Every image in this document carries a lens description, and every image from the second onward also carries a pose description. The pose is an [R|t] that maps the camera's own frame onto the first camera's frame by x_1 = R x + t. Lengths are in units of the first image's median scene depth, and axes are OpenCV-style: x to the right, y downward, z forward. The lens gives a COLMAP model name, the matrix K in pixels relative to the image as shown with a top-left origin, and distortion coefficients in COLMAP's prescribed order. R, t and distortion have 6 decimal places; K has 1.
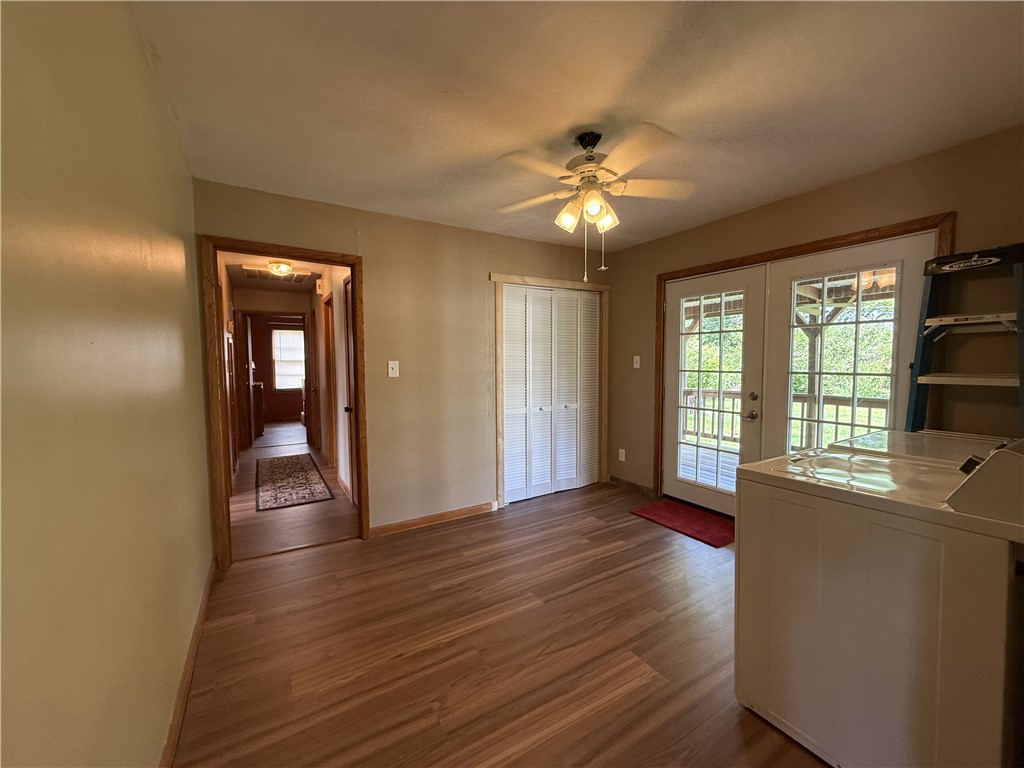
lens RADIAL K [[408.0, 0, 514.6], [0, 408.0, 388.0], [0, 0, 1]] dist [-0.000933, 0.000152]
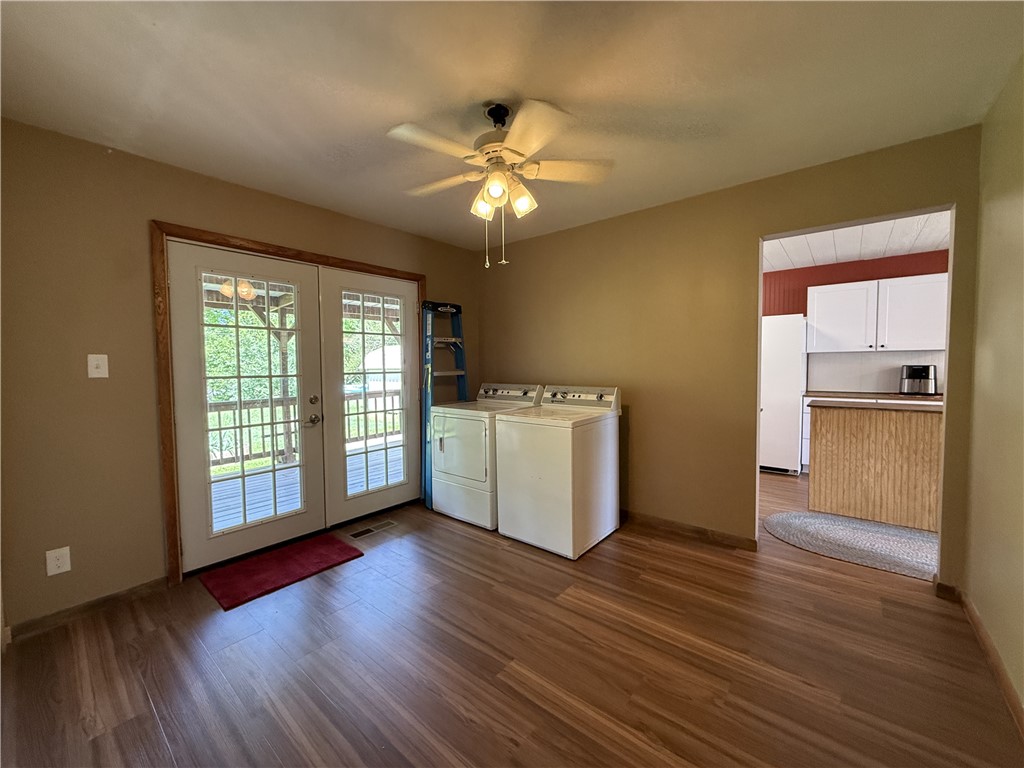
lens RADIAL K [[408.0, 0, 506.6], [0, 408.0, 383.9], [0, 0, 1]] dist [-0.000933, 0.000152]
pose [[-0.309091, -0.036314, 0.950339, -0.474004], [0.076378, 0.995095, 0.062866, -0.042780], [-0.947961, 0.092016, -0.304801, 0.865008]]
